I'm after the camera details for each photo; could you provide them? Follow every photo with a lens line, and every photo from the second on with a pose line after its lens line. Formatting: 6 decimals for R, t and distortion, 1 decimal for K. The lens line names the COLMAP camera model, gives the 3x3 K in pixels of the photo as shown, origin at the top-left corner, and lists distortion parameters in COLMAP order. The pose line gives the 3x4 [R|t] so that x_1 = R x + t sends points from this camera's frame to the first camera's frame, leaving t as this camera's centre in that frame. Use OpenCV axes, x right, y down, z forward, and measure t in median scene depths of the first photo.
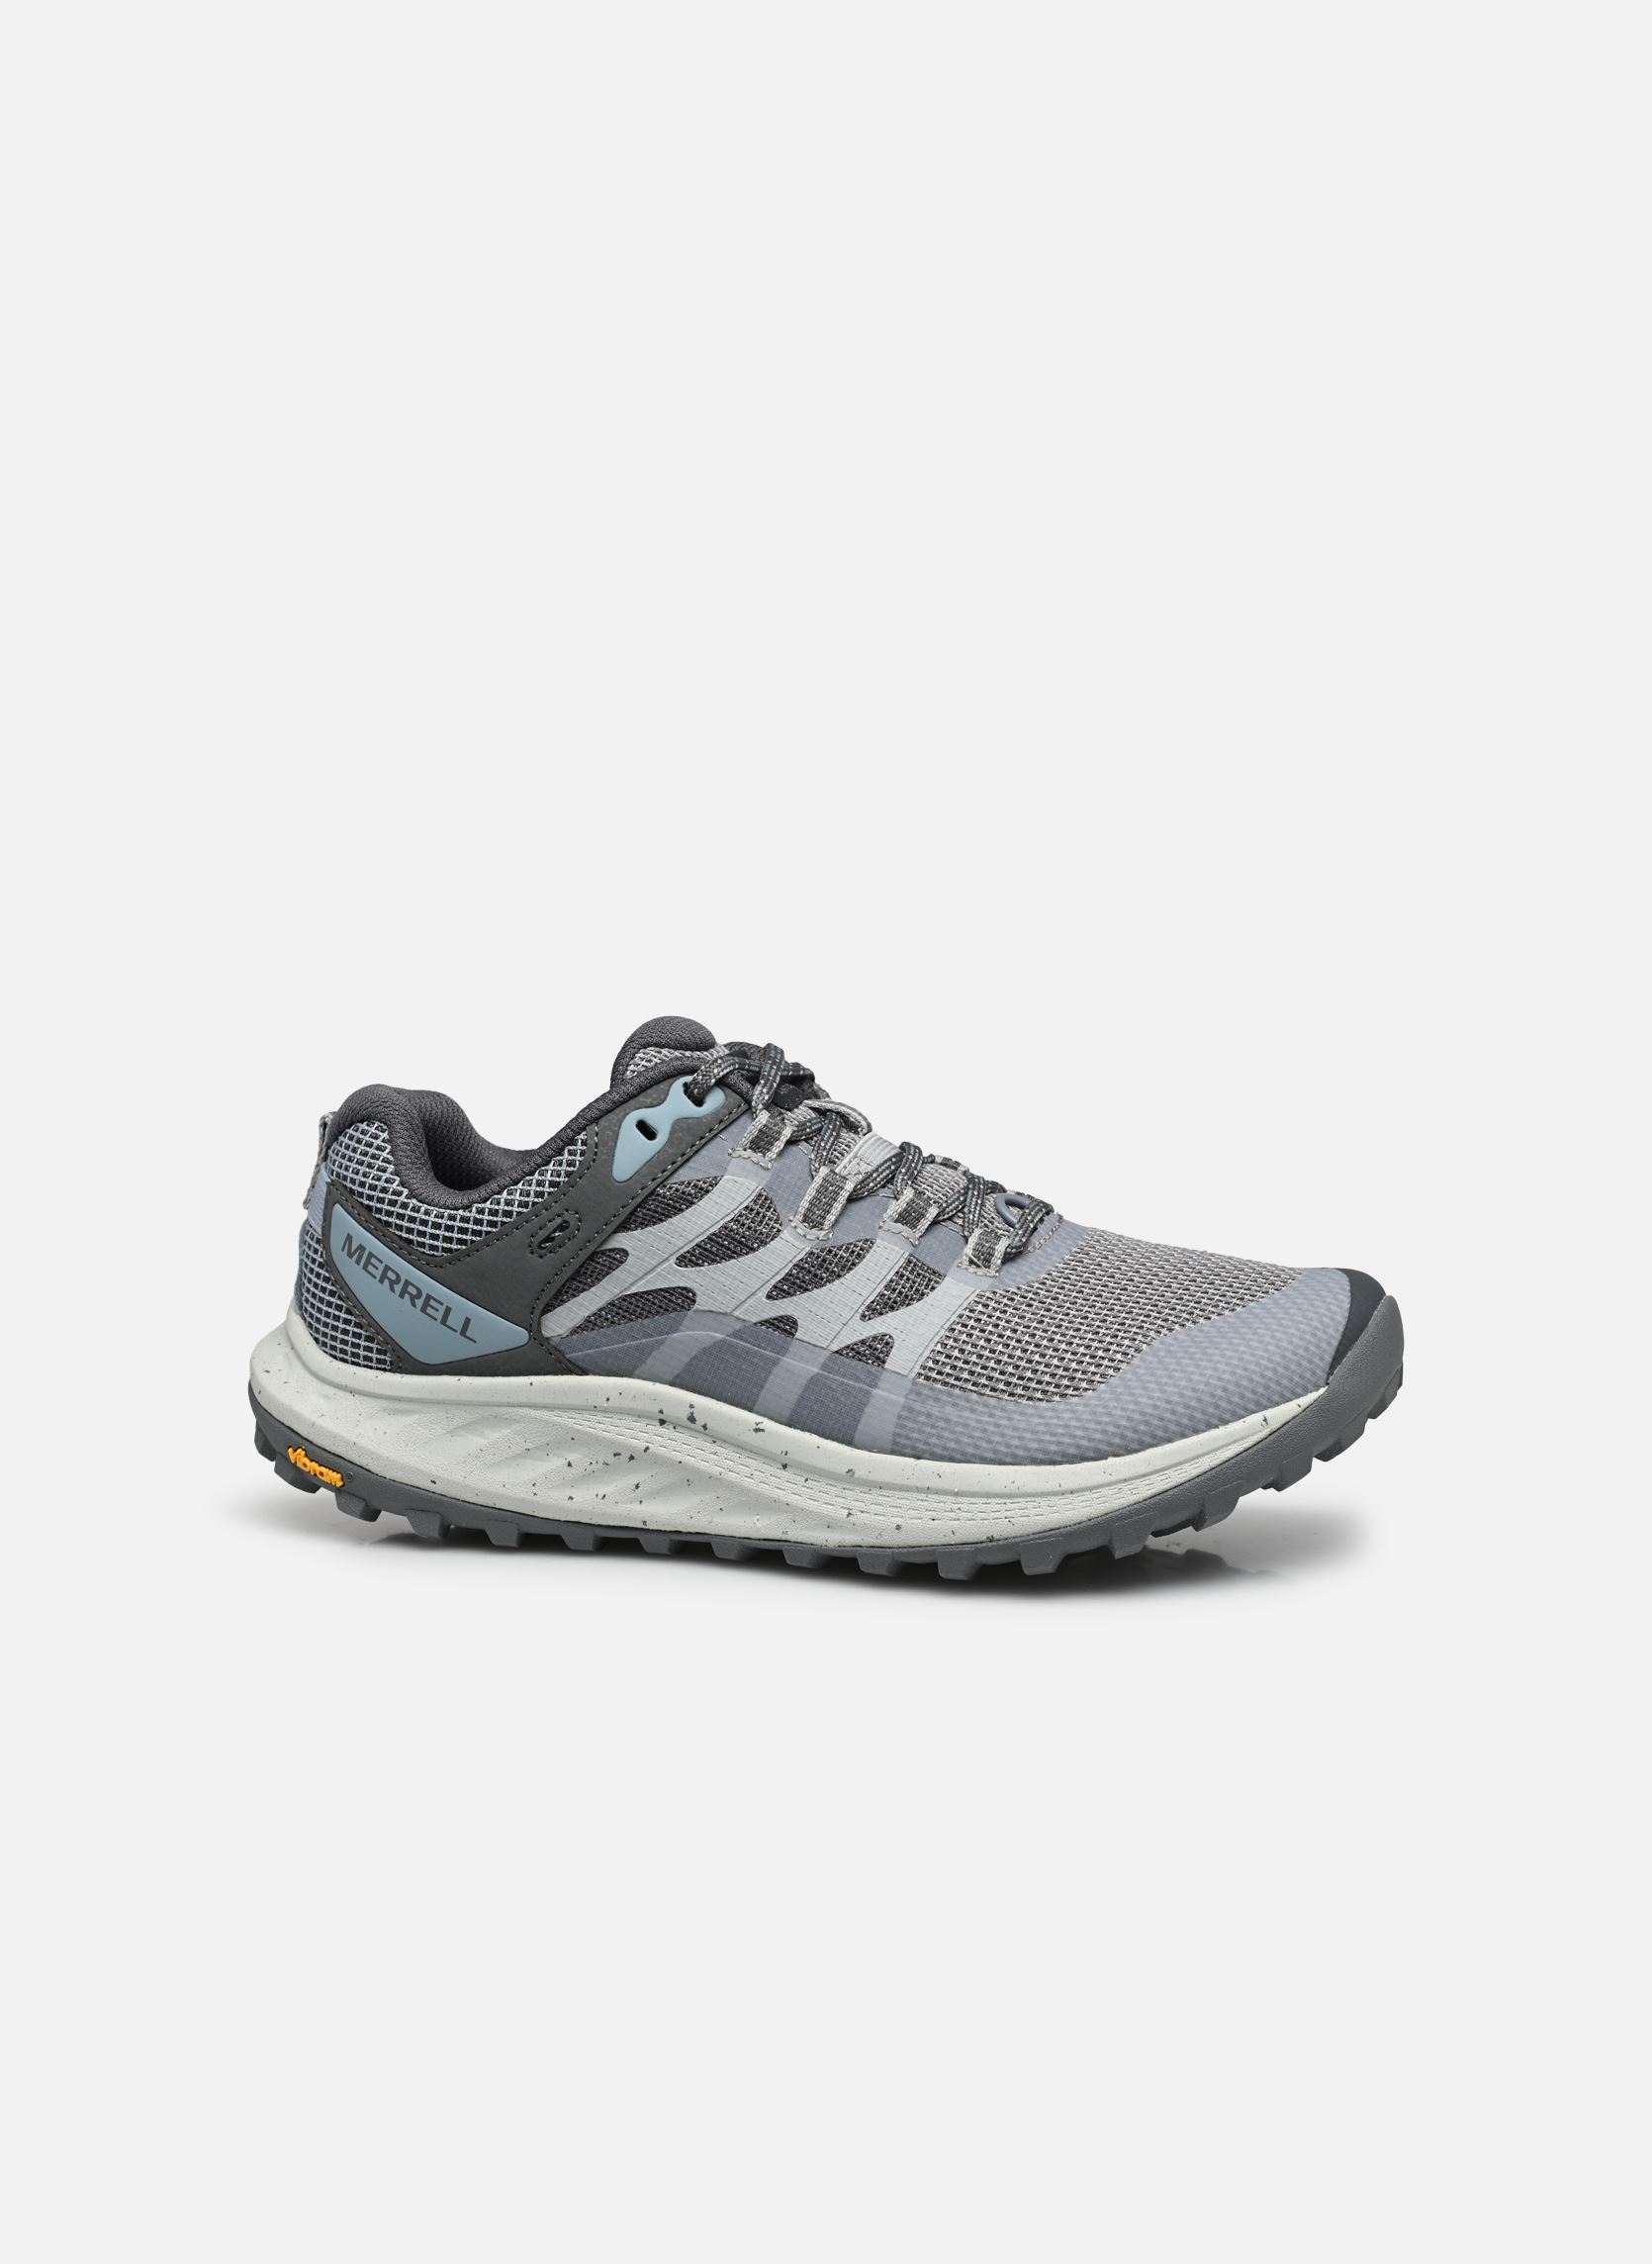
lens RADIAL K [[7300.7, 0, 825.0], [0, 7300.7, 1131.0], [0, 0, 1]] dist [0.129013, 0.000000]
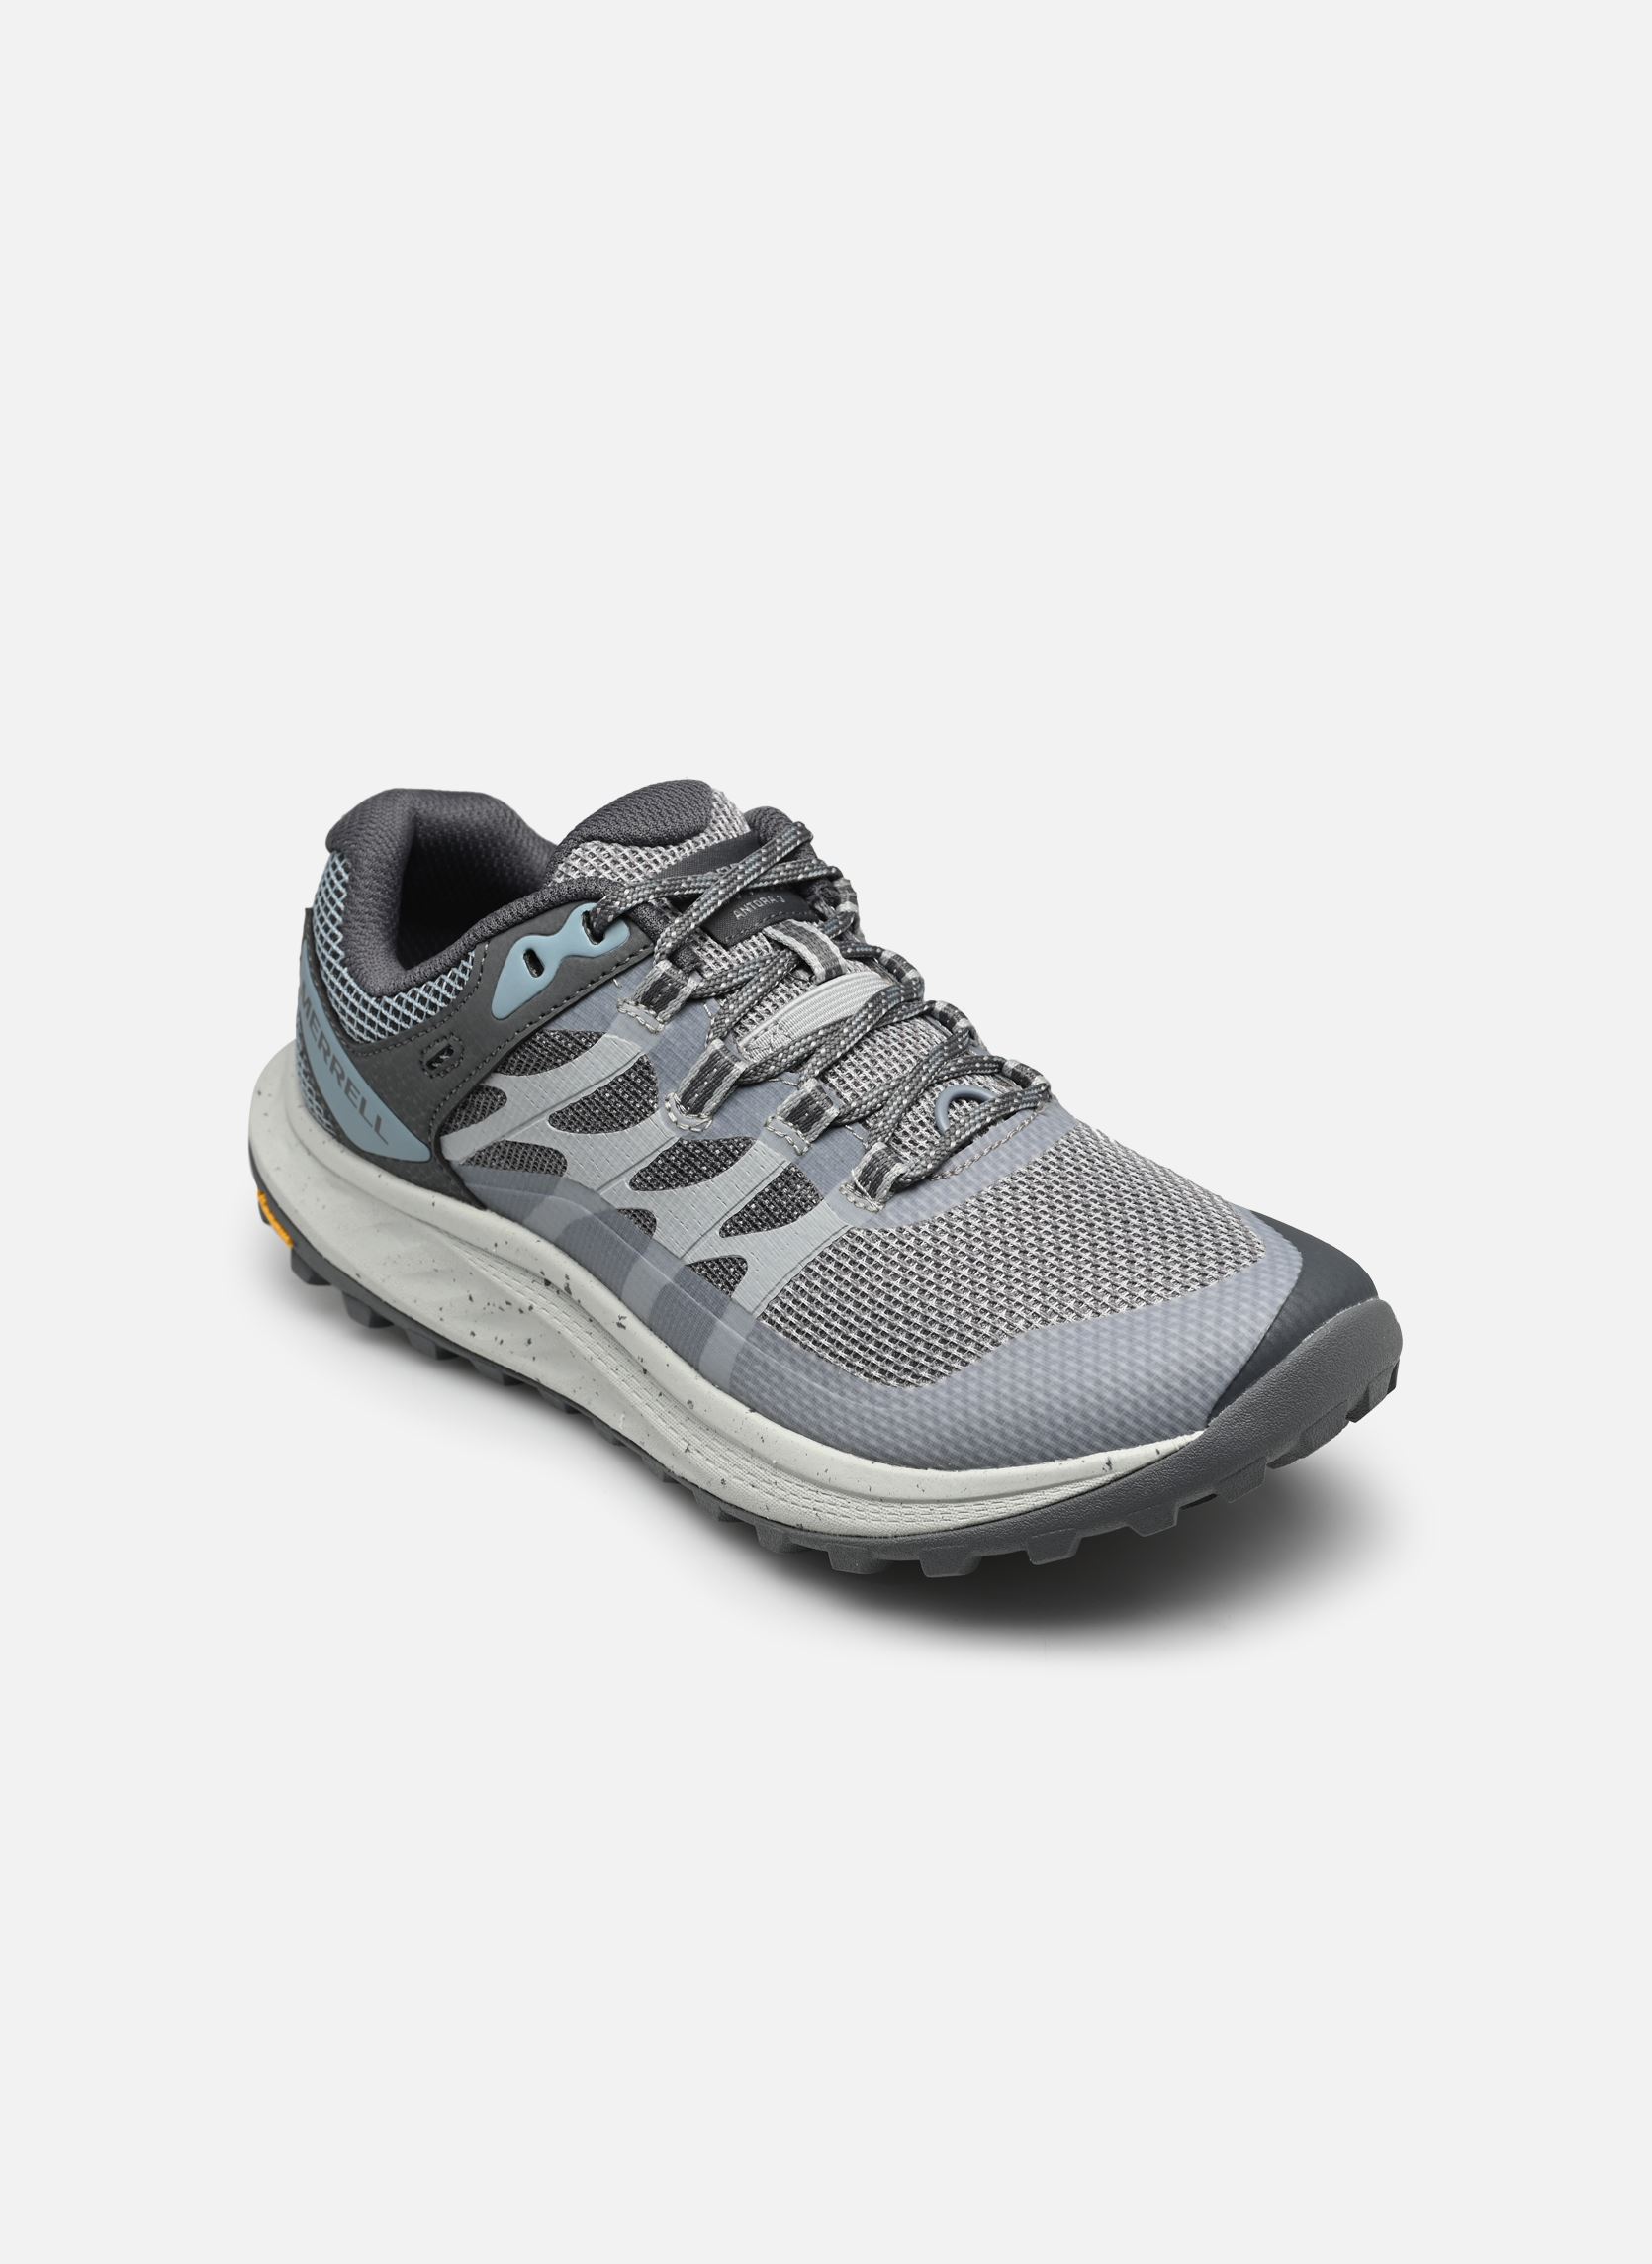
lens RADIAL K [[7300.7, 0, 826.3], [0, 7300.7, 1133.6], [0, 0, 1]] dist [0.129013, 0.000000]
pose [[0.815726, 0.224790, -0.532974, 0.462955], [-0.004704, 0.923948, 0.382489, -0.308359], [0.578420, -0.309499, 0.754746, 0.370647]]
